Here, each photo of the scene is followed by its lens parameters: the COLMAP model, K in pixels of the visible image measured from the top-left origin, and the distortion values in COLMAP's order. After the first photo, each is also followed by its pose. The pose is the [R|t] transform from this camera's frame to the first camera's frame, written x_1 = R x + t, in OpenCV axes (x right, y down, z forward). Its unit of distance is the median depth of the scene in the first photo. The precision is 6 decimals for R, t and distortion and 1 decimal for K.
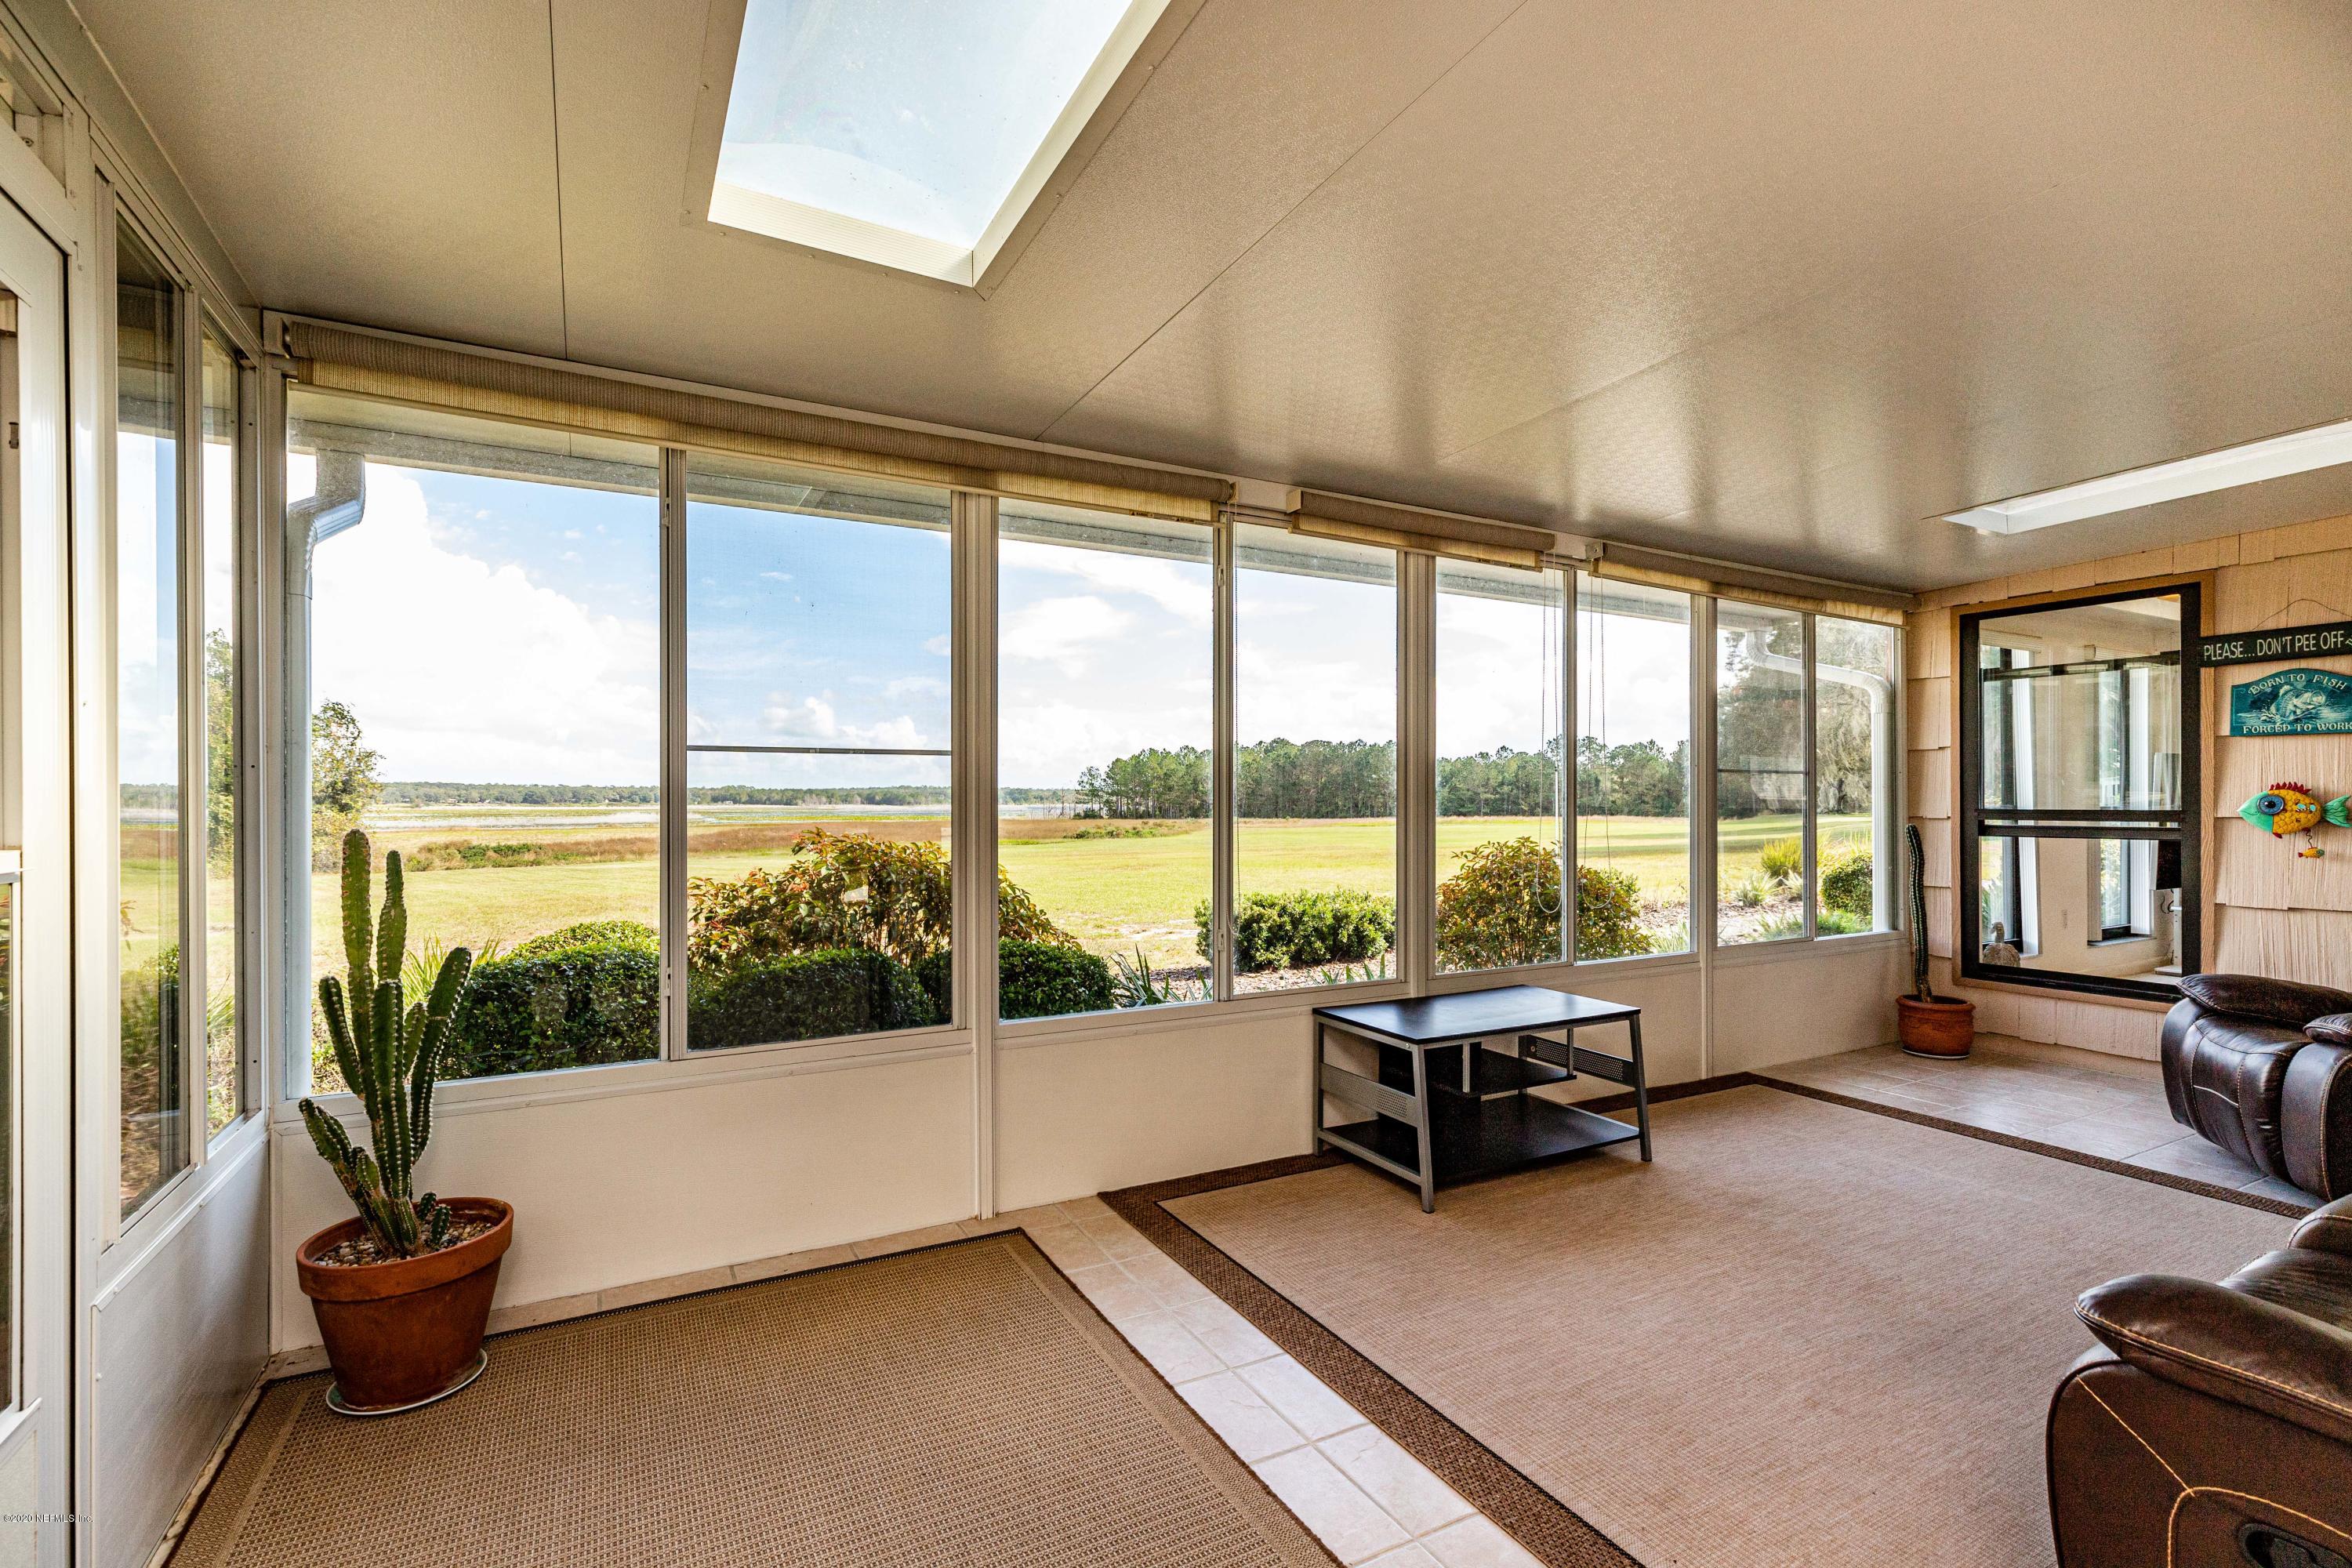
lens RADIAL K [[1066.2, 0, 1188.9], [0, 1066.2, 803.5], [0, 0, 1]] dist [-0.004390, -0.000225]
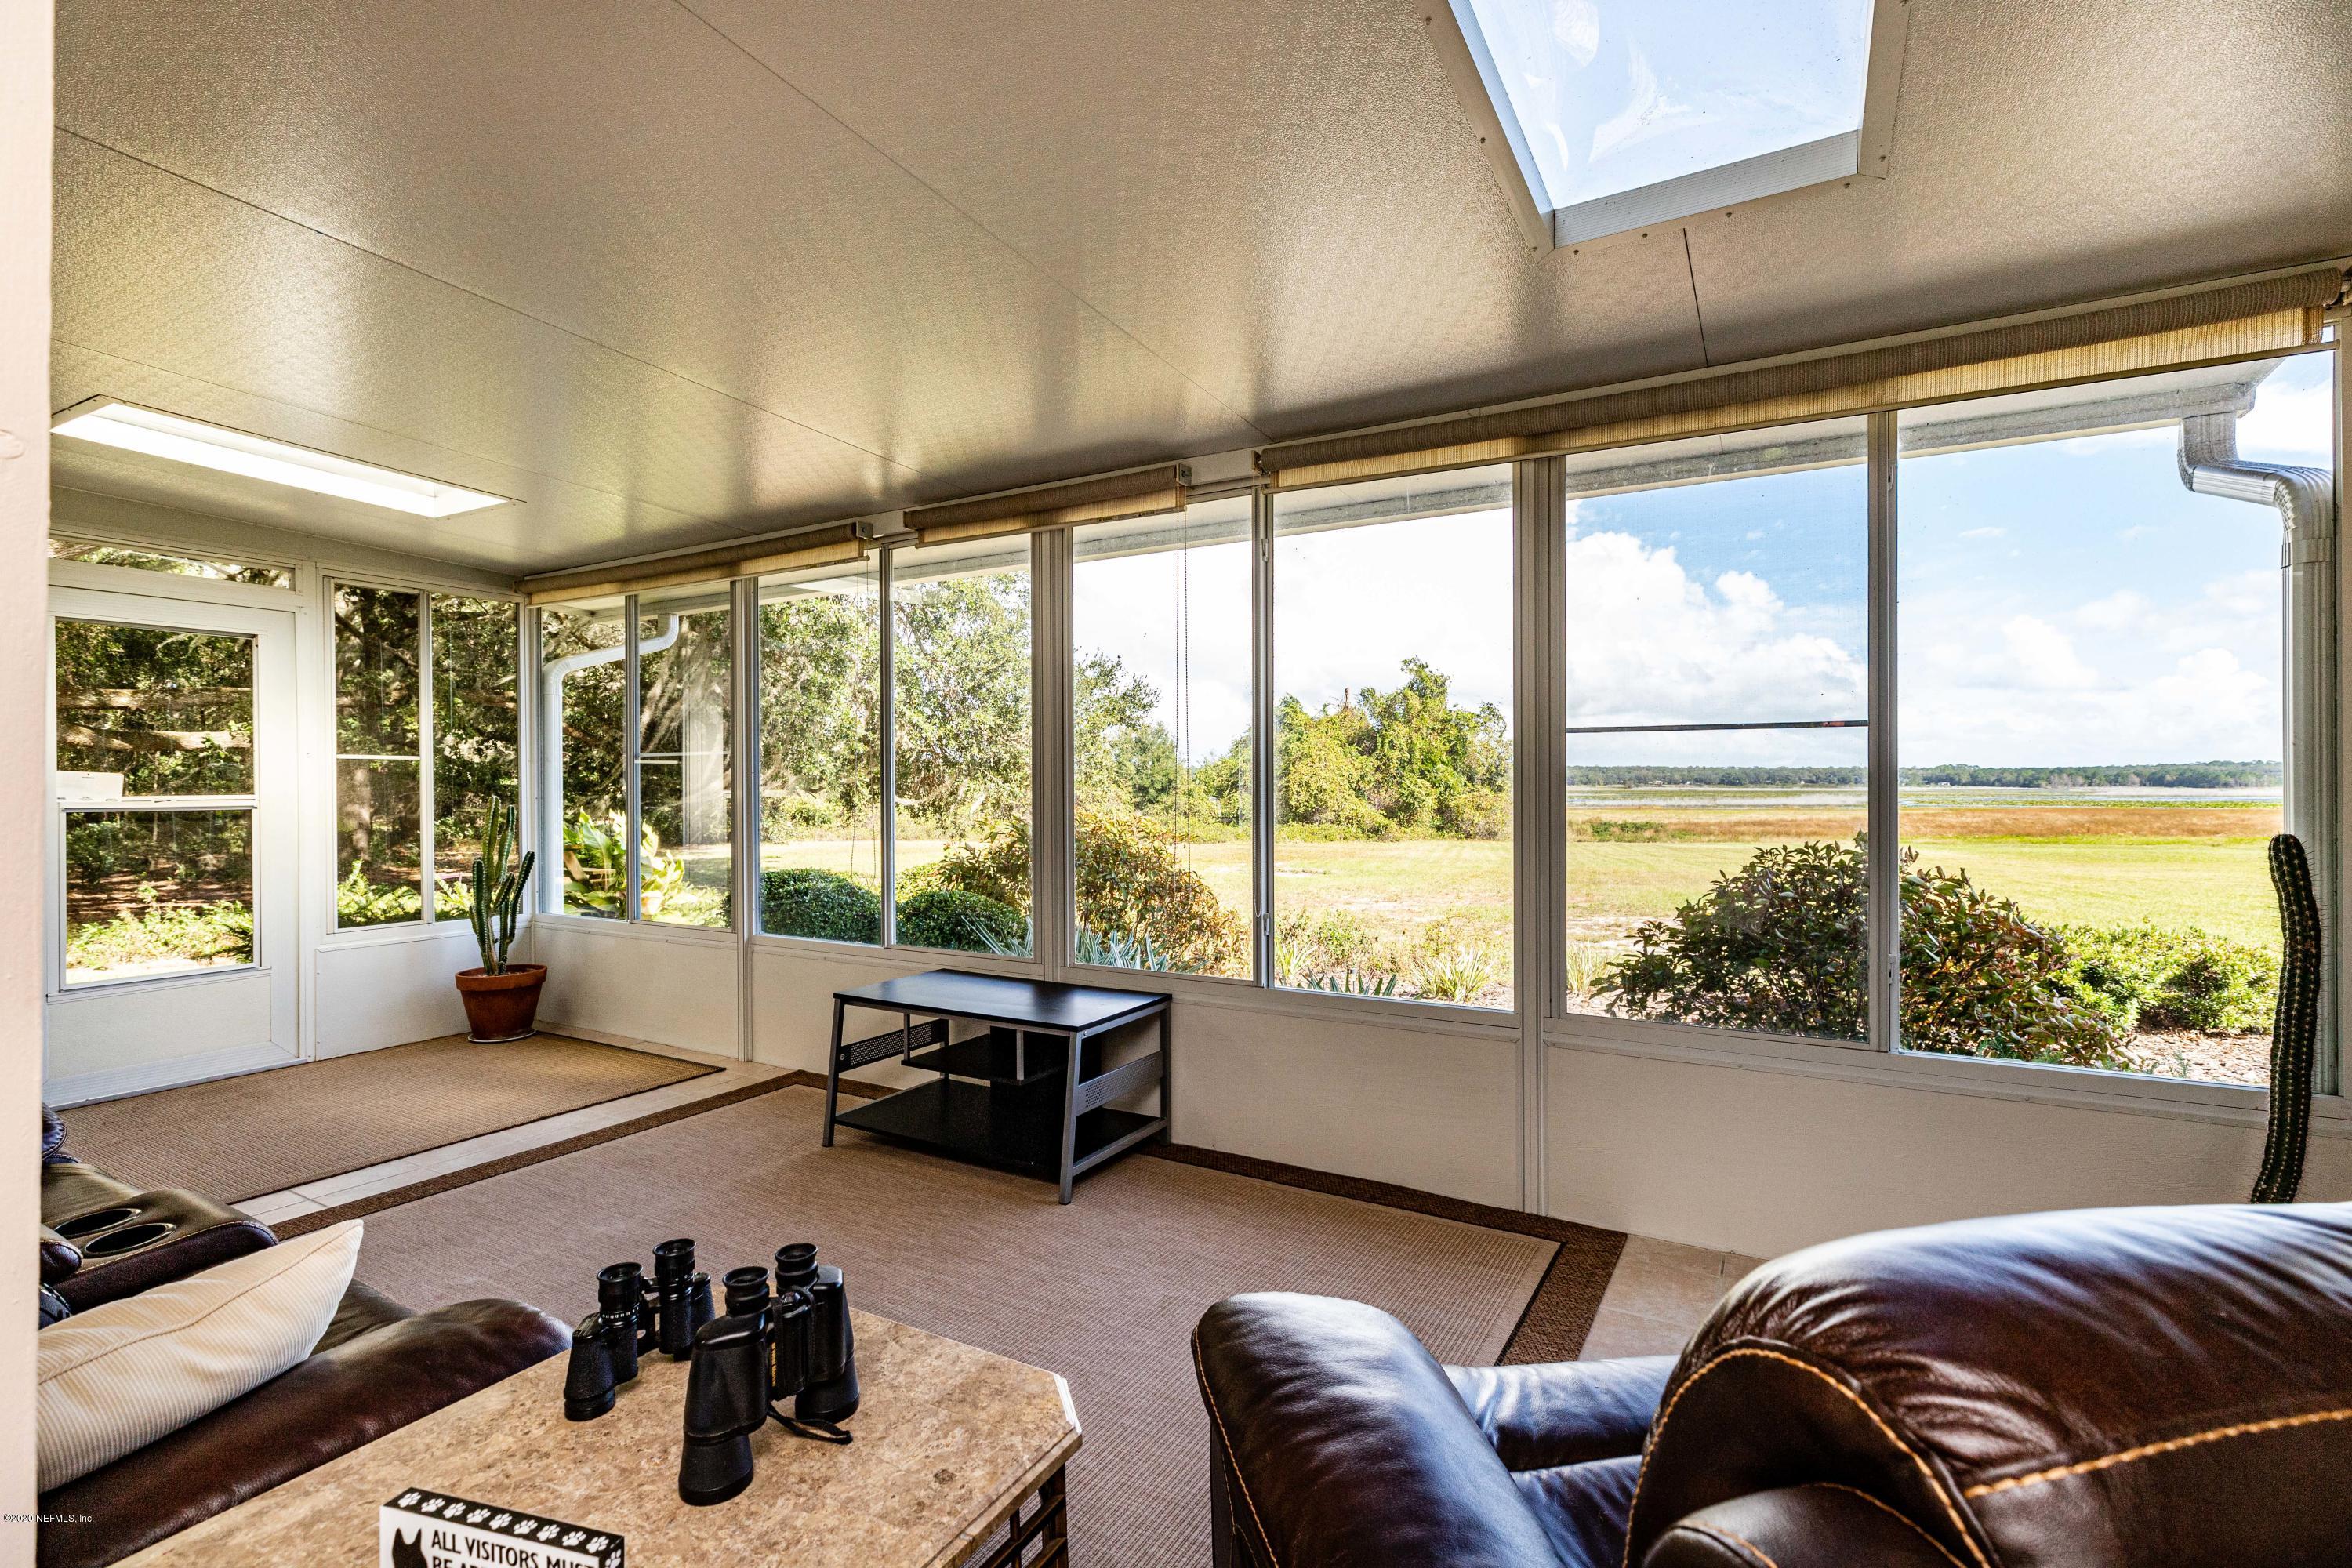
lens RADIAL K [[1066.2, 0, 1196.0], [0, 1066.2, 772.6], [0, 0, 1]] dist [-0.004390, -0.000225]
pose [[0.526044, -0.010578, -0.850392, 1.070907], [0.000827, 0.999929, -0.011927, 0.002863], [0.850457, 0.005571, 0.526015, 0.568081]]
